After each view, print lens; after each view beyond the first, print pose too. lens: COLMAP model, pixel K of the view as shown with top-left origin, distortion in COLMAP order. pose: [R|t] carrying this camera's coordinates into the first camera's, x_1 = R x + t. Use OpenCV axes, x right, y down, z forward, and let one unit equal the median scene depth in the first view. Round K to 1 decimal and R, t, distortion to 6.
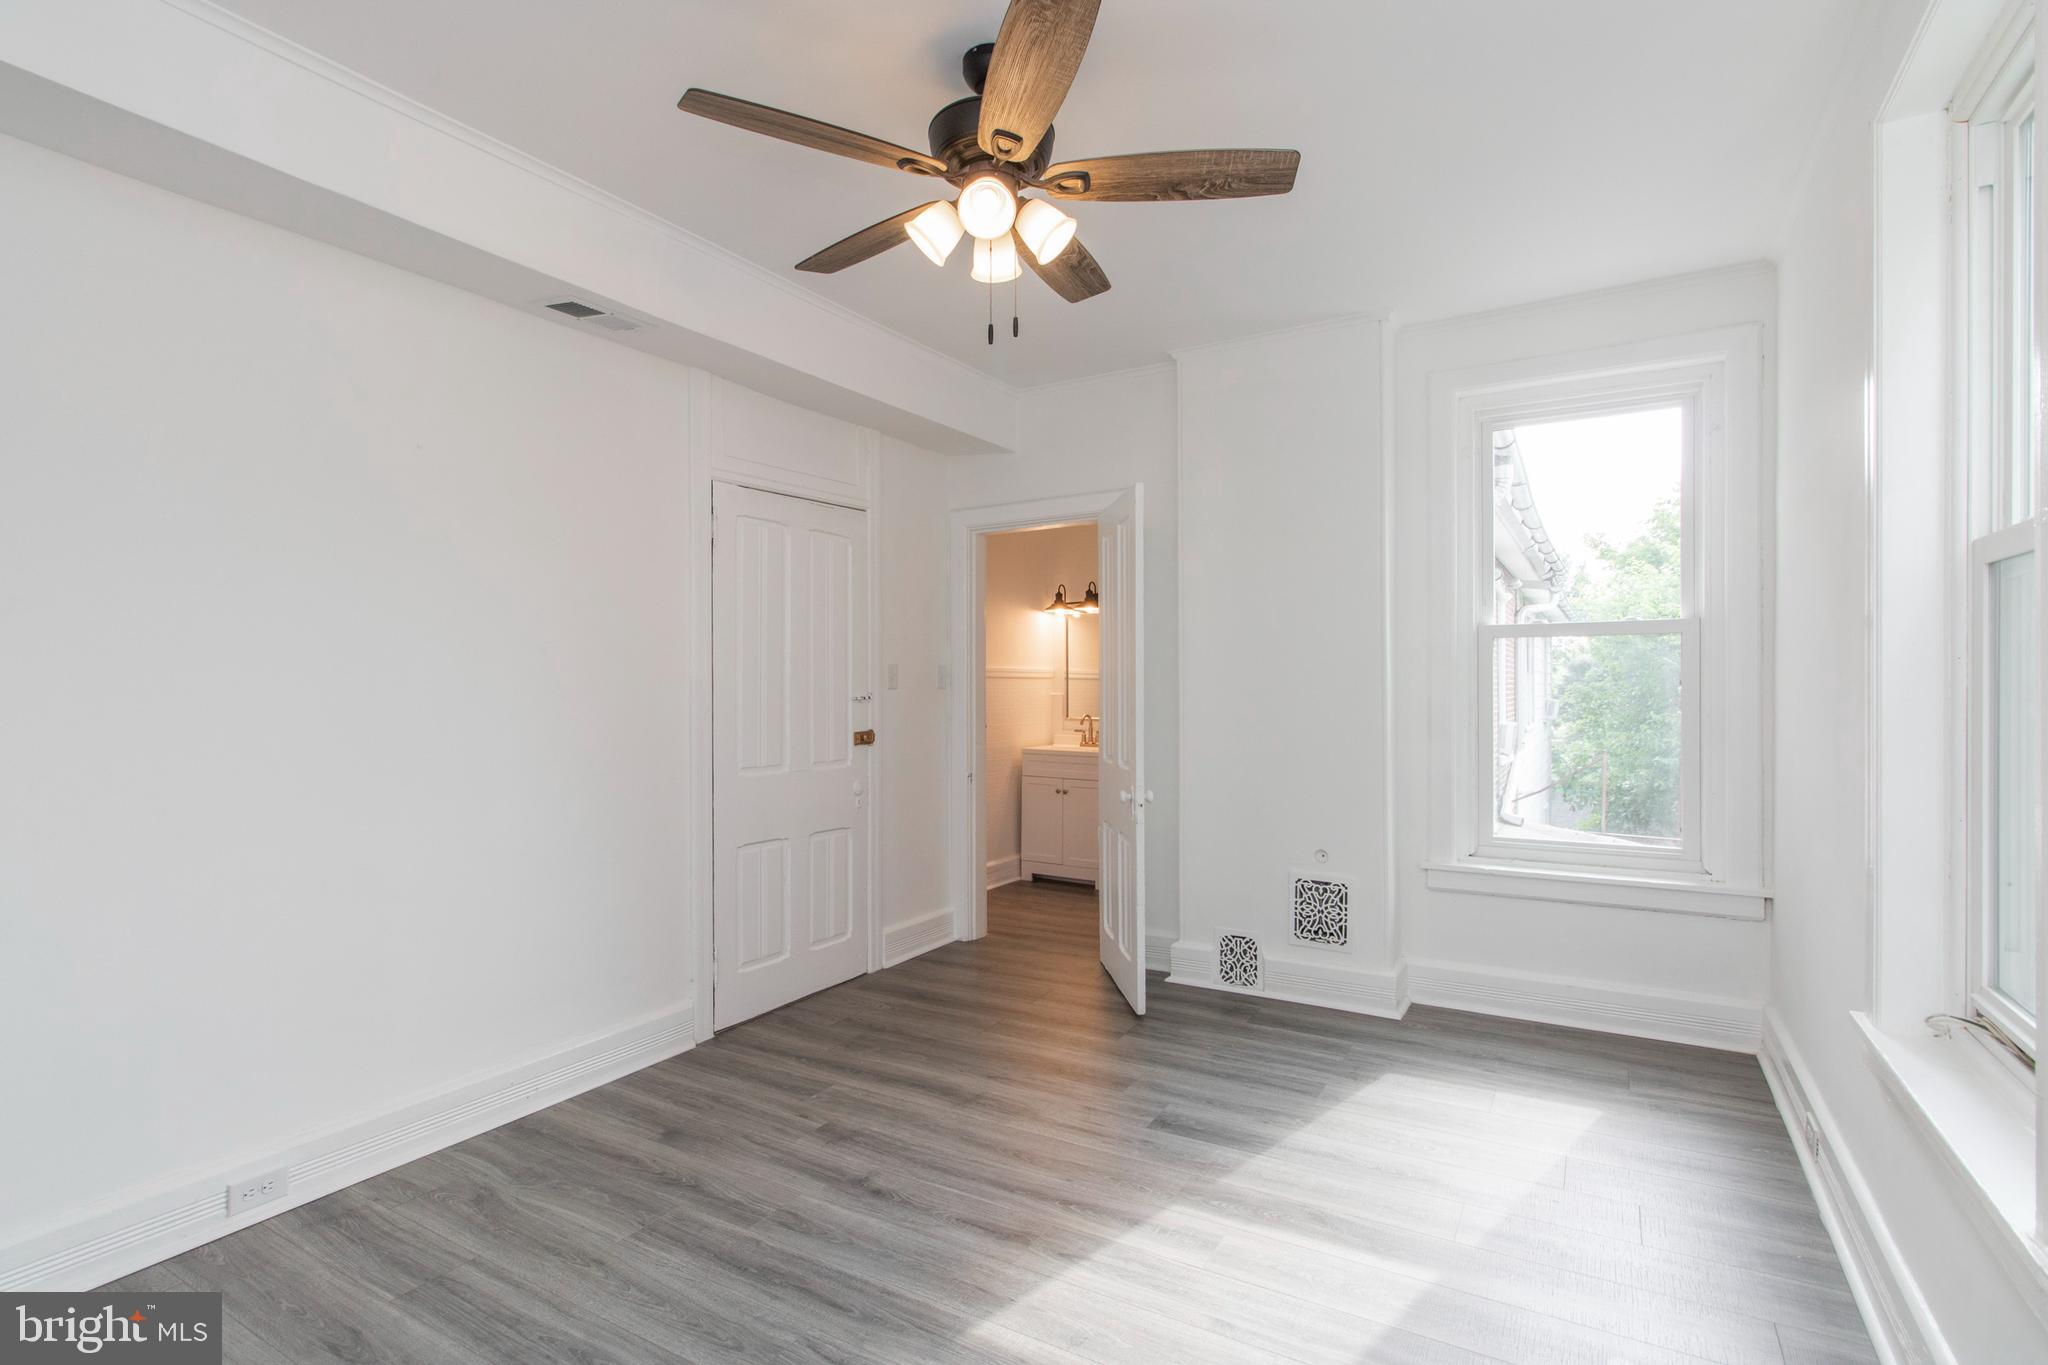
lens RADIAL K [[976.3, 0, 1011.6], [0, 976.3, 691.5], [0, 0, 1]] dist [0.000146, -0.000059]
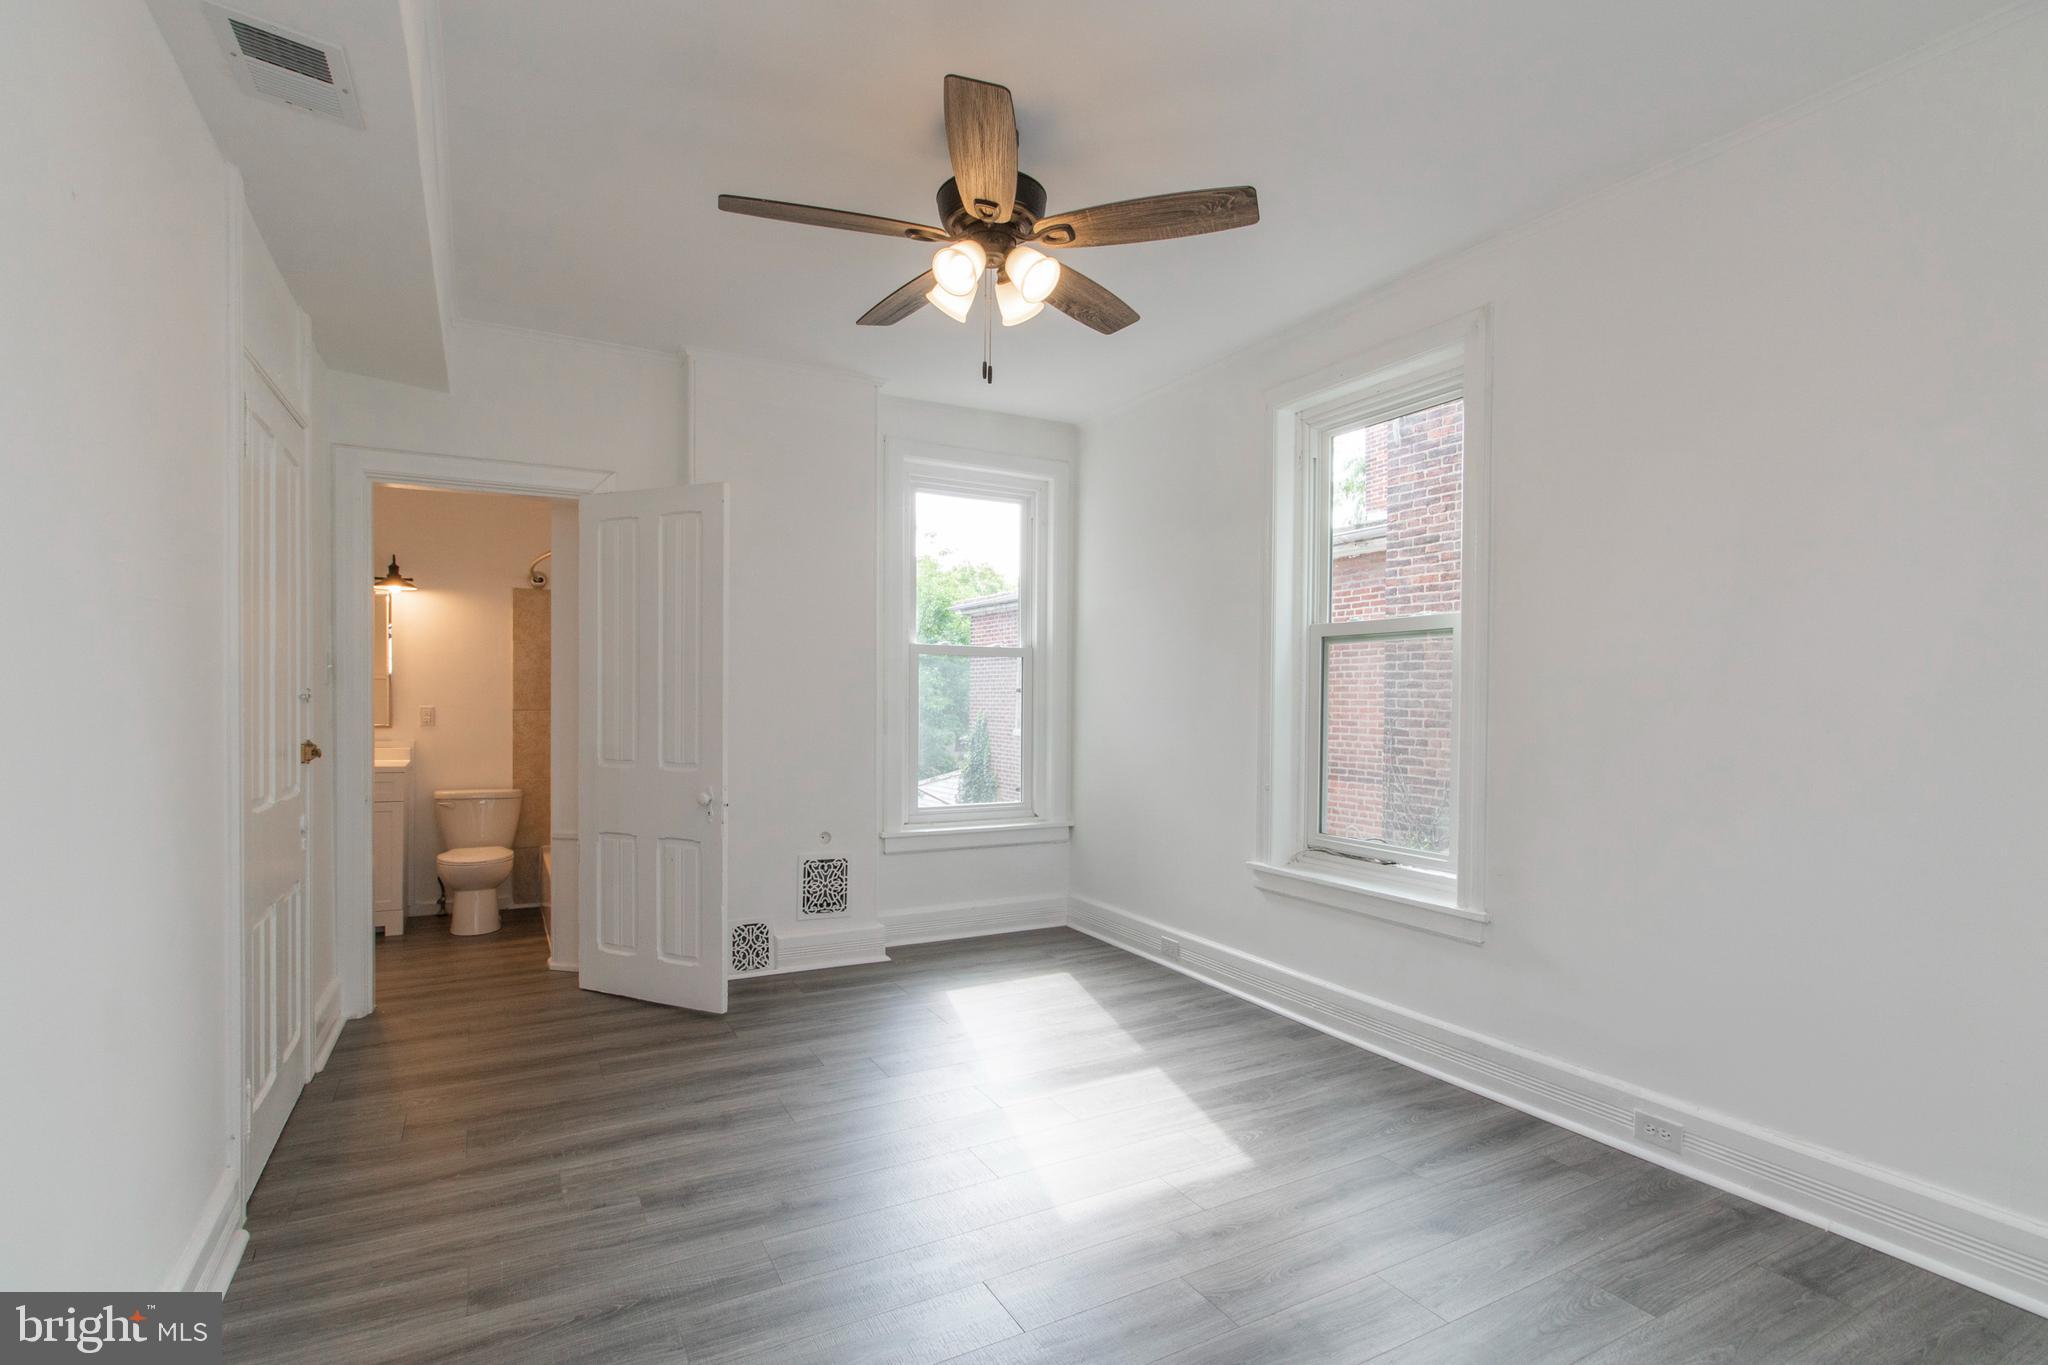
lens RADIAL K [[992.4, 0, 1027.4], [0, 992.4, 717.7], [0, 0, 1]] dist [0.003661, 0.000228]
pose [[0.504424, -0.009519, 0.863404, -0.681744], [-0.010613, 0.999795, 0.017224, 0.006216], [-0.863391, -0.017852, 0.504220, 0.252701]]
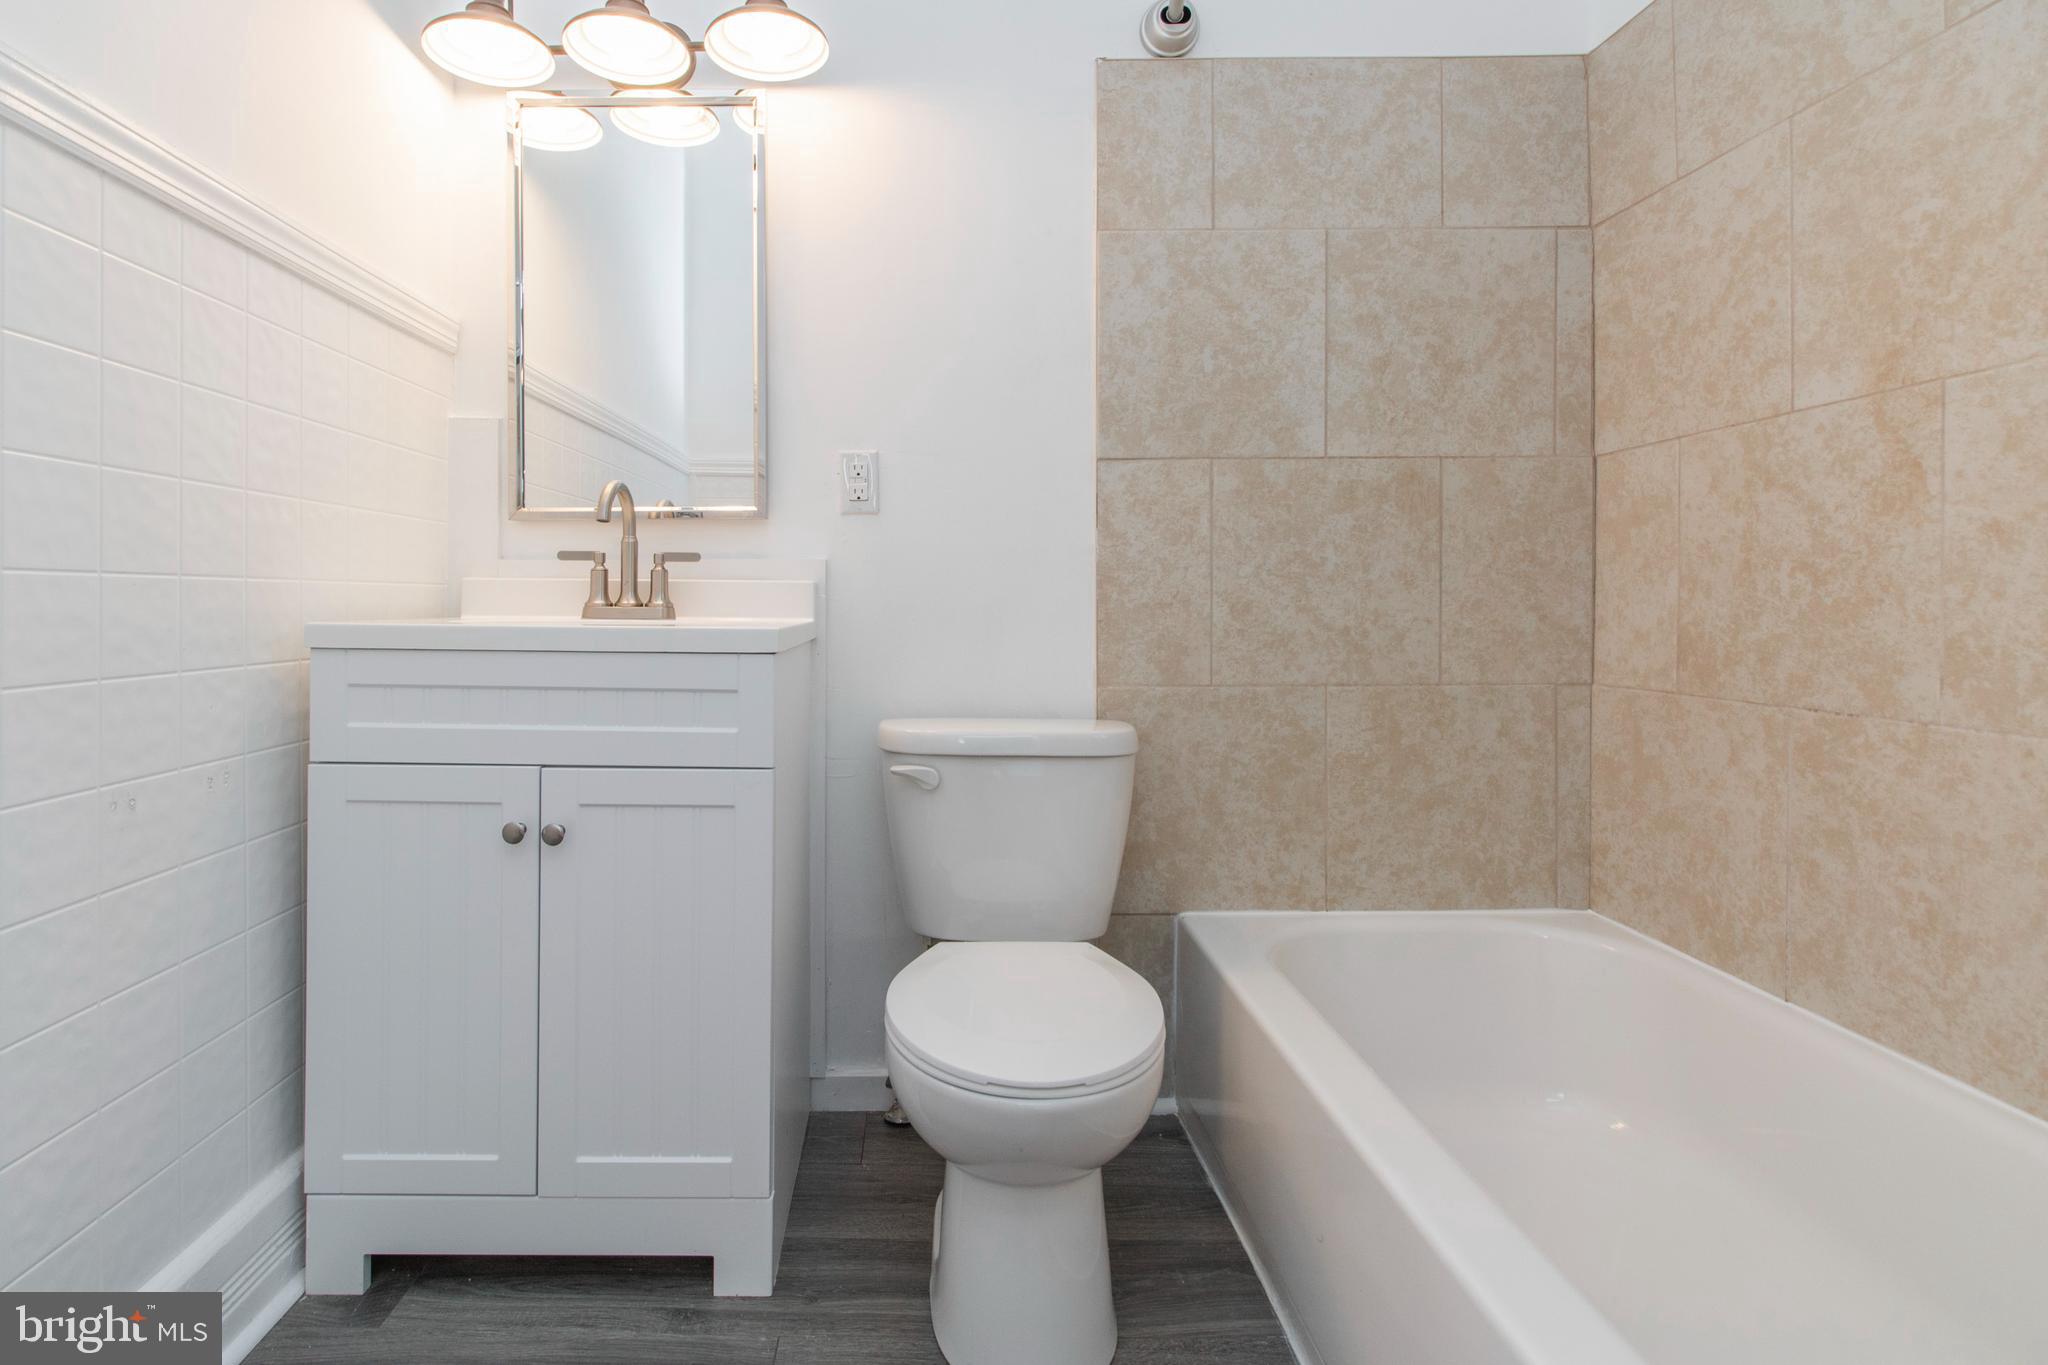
lens RADIAL K [[980.5, 0, 903.3], [0, 980.5, 604.9], [0, 0, 1]] dist [0.002044, 0.000334]
pose [[0.867523, -0.001804, 0.497394, 0.027573], [-0.000073, 0.999993, 0.003755, 0.109519], [-0.497398, -0.003294, 0.867516, 1.525701]]
